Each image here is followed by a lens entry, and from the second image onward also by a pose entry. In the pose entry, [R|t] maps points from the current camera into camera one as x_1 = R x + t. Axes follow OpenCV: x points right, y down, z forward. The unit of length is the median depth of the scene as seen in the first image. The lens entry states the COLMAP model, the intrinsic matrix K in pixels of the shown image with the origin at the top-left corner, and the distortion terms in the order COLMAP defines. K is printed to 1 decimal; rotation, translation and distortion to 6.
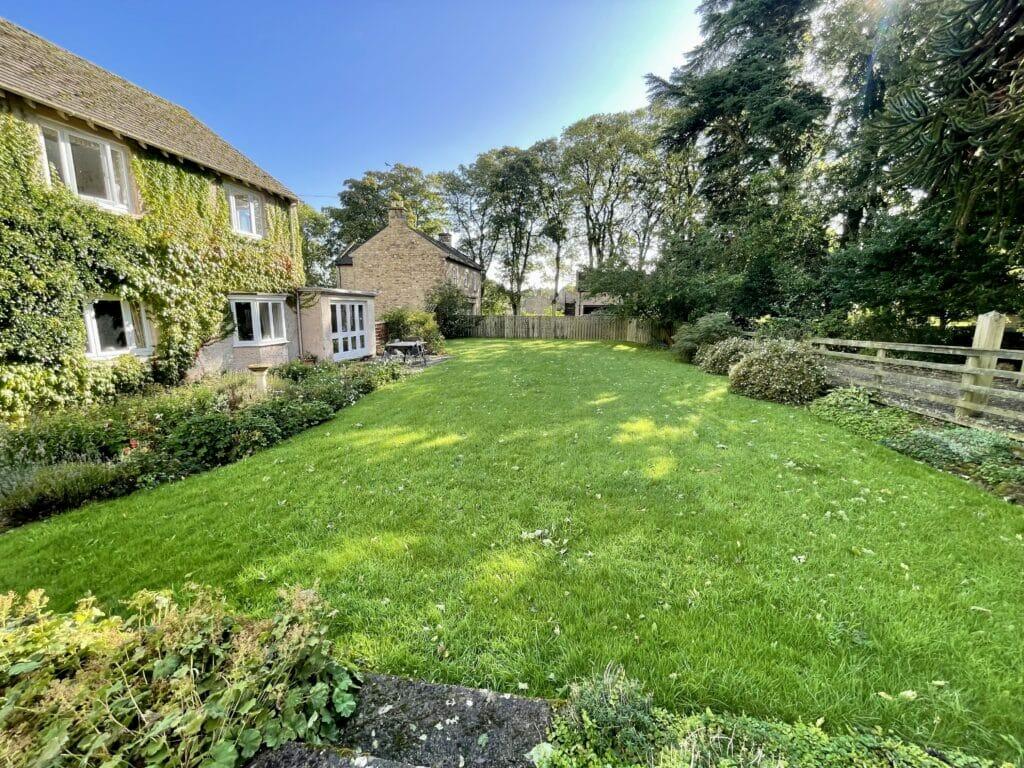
lens RADIAL K [[417.7, 0, 512.7], [0, 417.7, 384.4], [0, 0, 1]] dist [-0.002483, 0.000003]
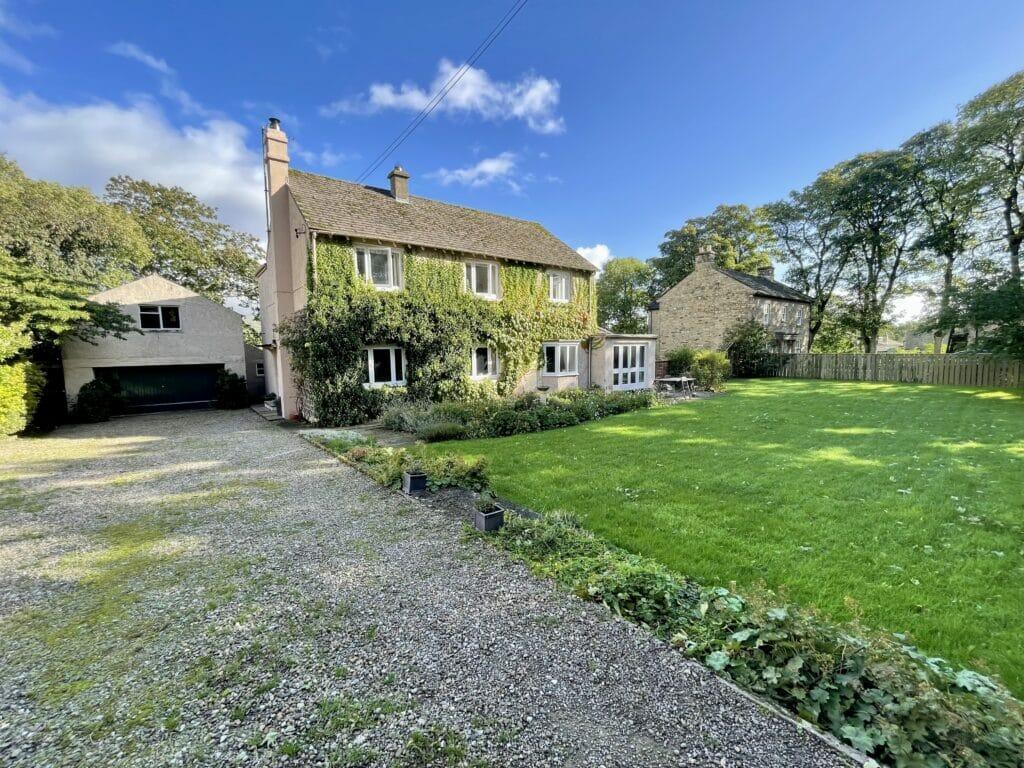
lens RADIAL K [[417.7, 0, 514.1], [0, 417.7, 385.7], [0, 0, 1]] dist [-0.002483, 0.000003]
pose [[0.738229, 0.045293, -0.673027, 0.266074], [-0.103868, 0.993476, -0.047073, 0.025431], [0.666505, 0.104657, 0.738118, -0.170385]]
